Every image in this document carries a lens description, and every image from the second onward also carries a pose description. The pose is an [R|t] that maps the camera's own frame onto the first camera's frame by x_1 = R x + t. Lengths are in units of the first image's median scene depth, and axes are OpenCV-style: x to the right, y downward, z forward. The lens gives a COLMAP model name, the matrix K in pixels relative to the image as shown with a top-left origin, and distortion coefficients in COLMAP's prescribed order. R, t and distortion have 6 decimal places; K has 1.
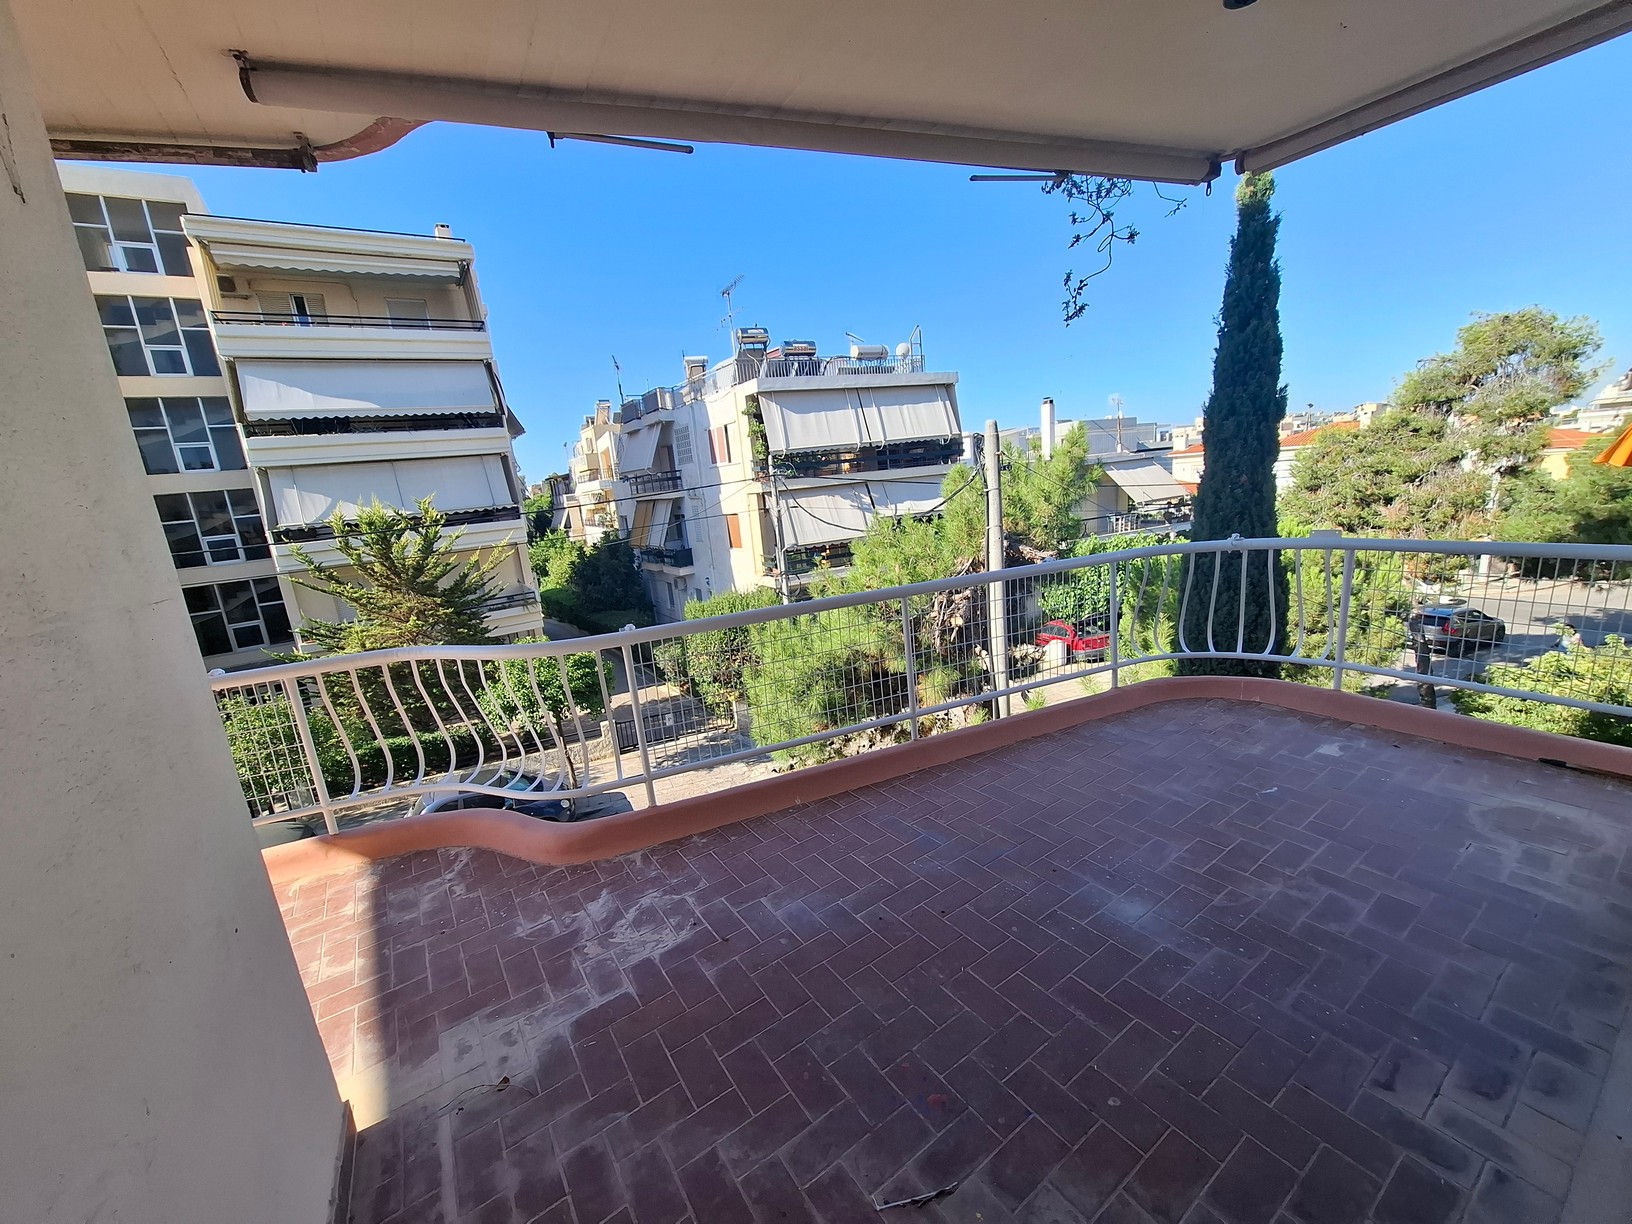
lens RADIAL K [[640.8, 0, 816.0], [0, 640.8, 612.0], [0, 0, 1]] dist [0.000032, 0.000064]
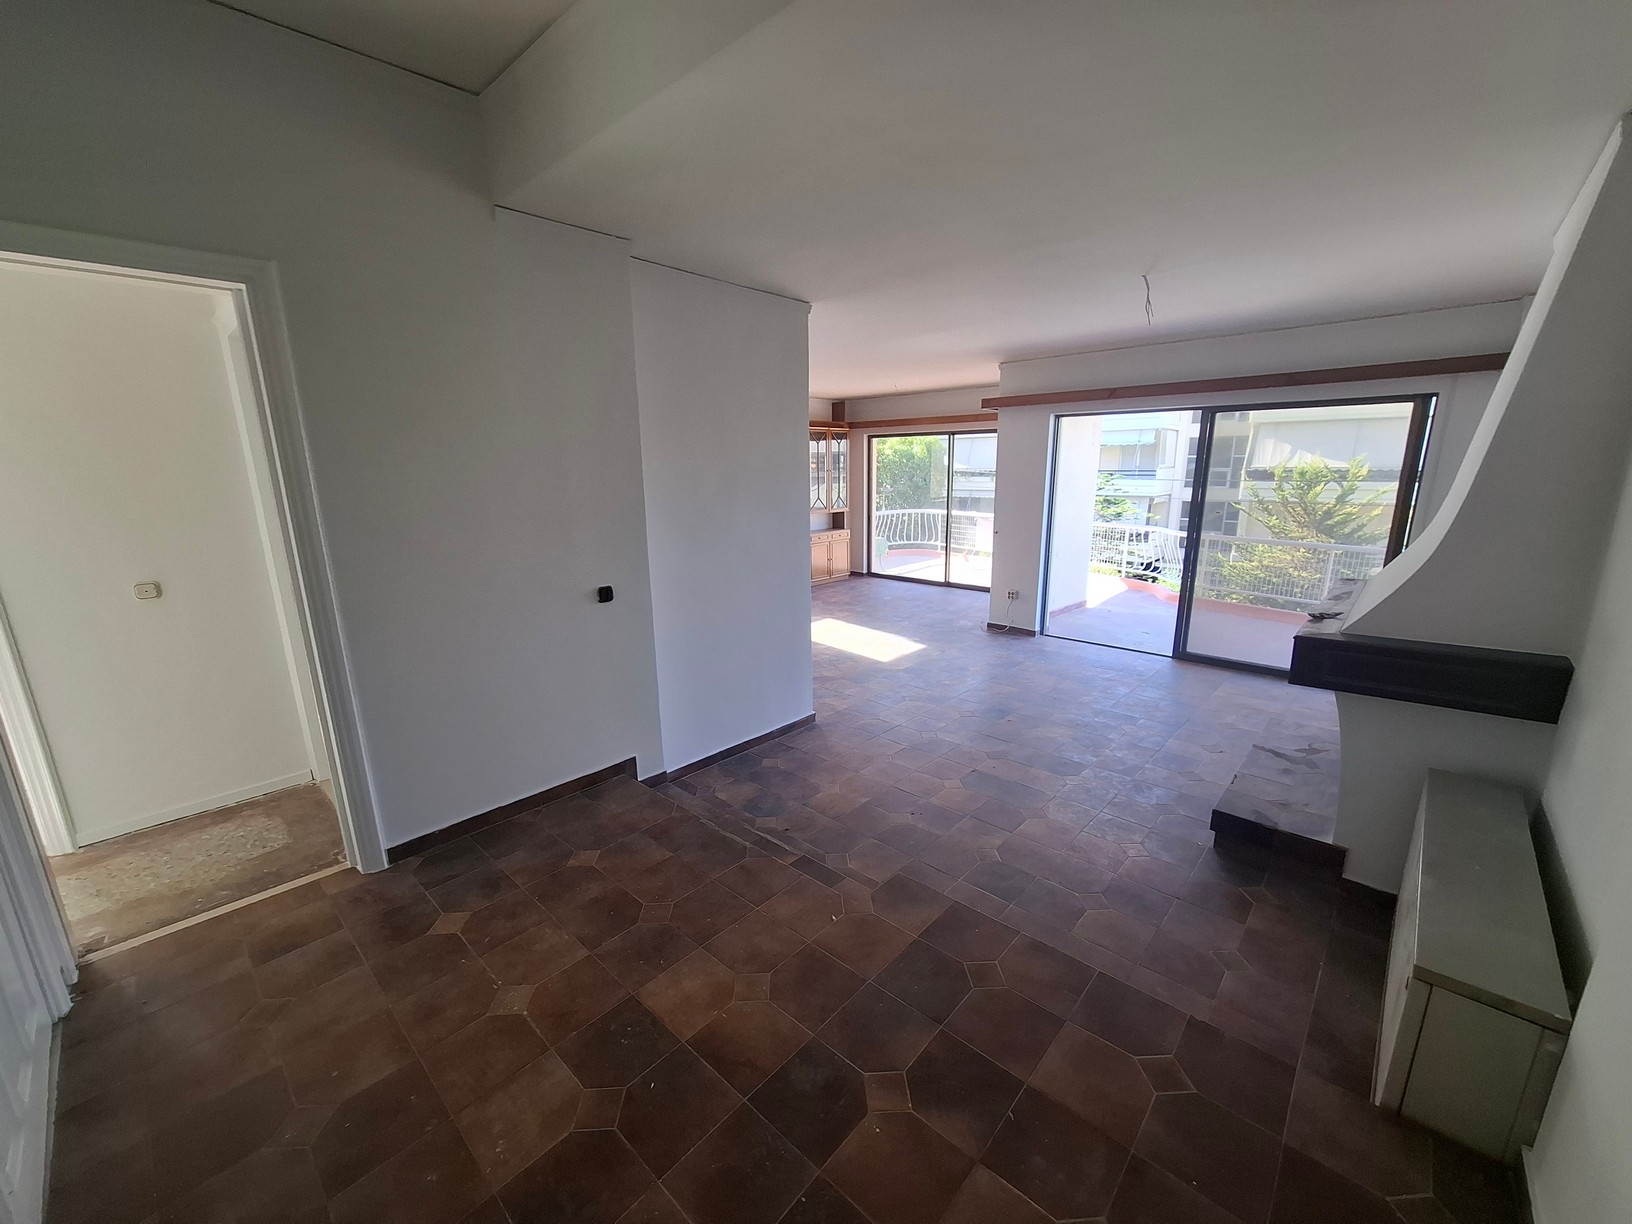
lens RADIAL K [[655.9, 0, 816.0], [0, 655.9, 612.0], [0, 0, 1]] dist [-0.001263, 0.000003]
pose [[0.228211, 0.306344, -0.924161, 0.334278], [-0.215360, 0.941579, 0.258937, -0.002976], [0.949495, 0.139934, 0.280853, -0.233158]]
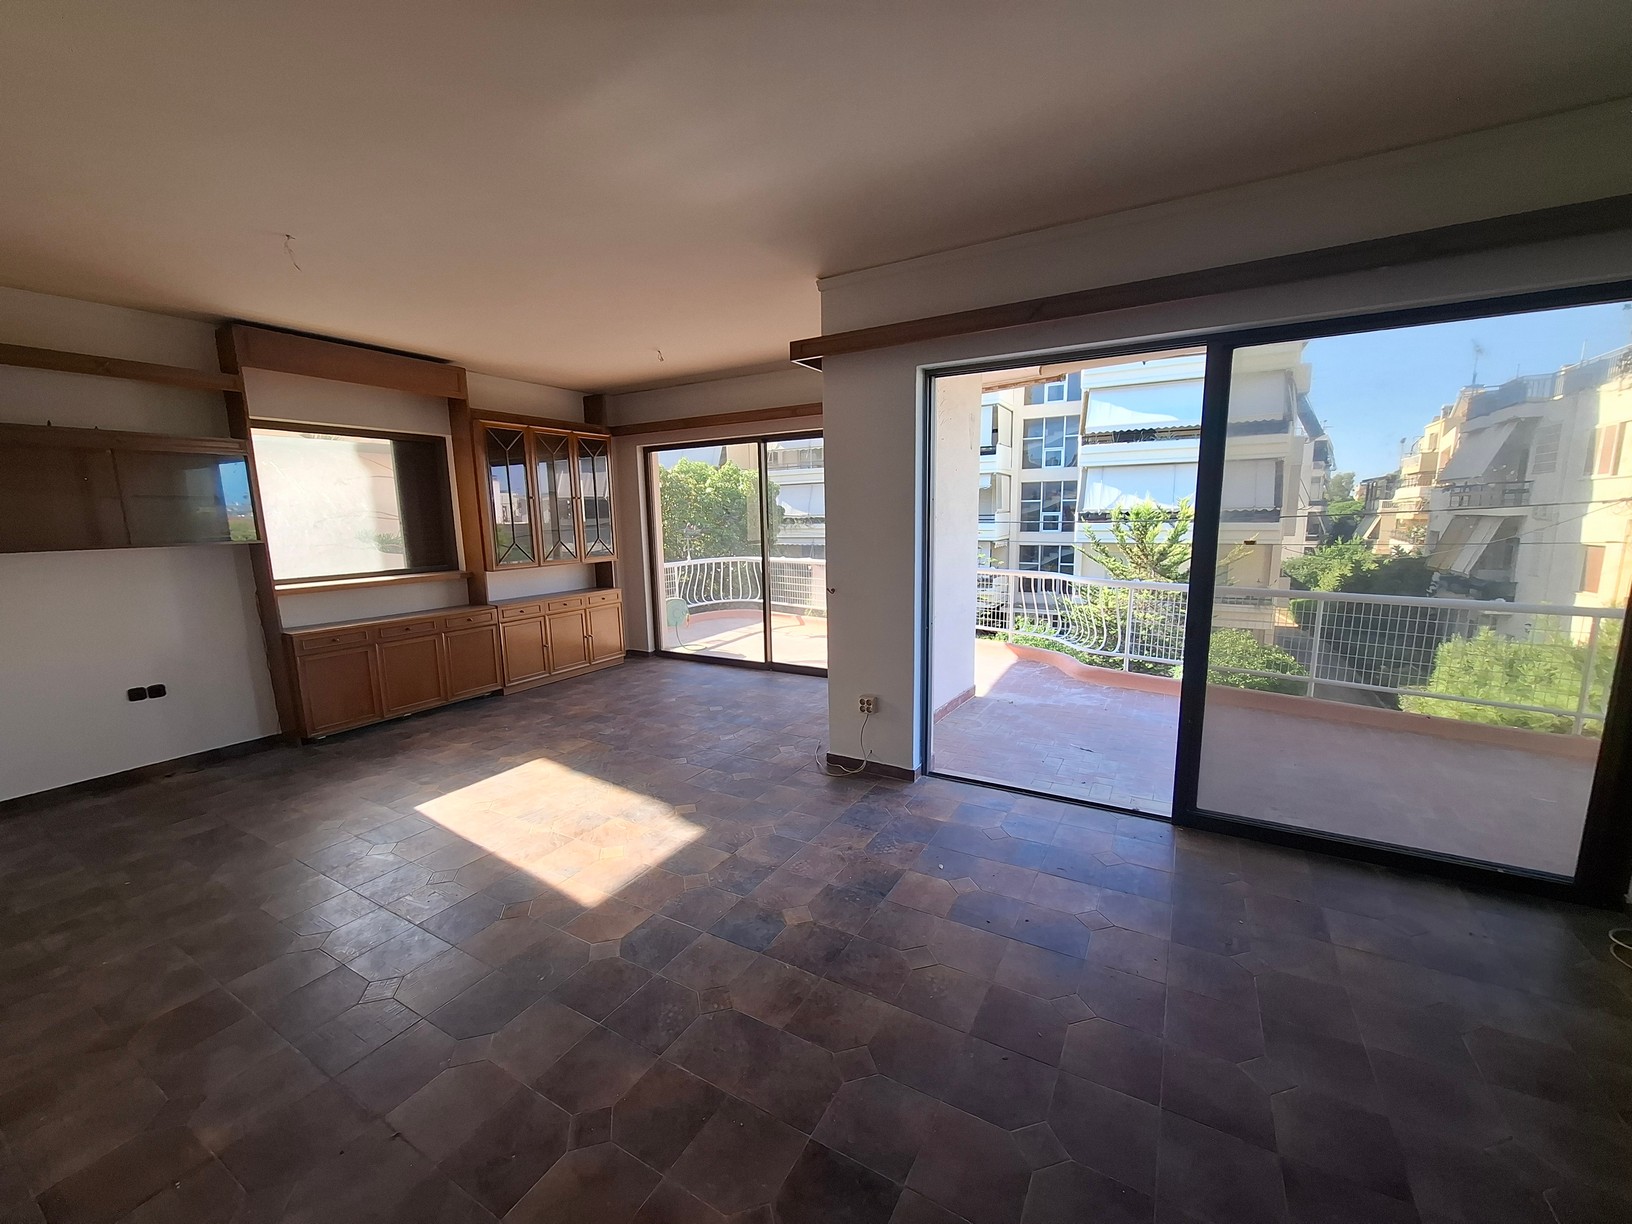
lens RADIAL K [[655.9, 0, 816.0], [0, 655.9, 612.0], [0, 0, 1]] dist [-0.001263, 0.000003]
pose [[0.441521, 0.220820, -0.869654, 0.174757], [-0.213782, 0.967219, 0.137057, 0.008569], [0.871411, 0.125402, 0.474255, -0.137230]]
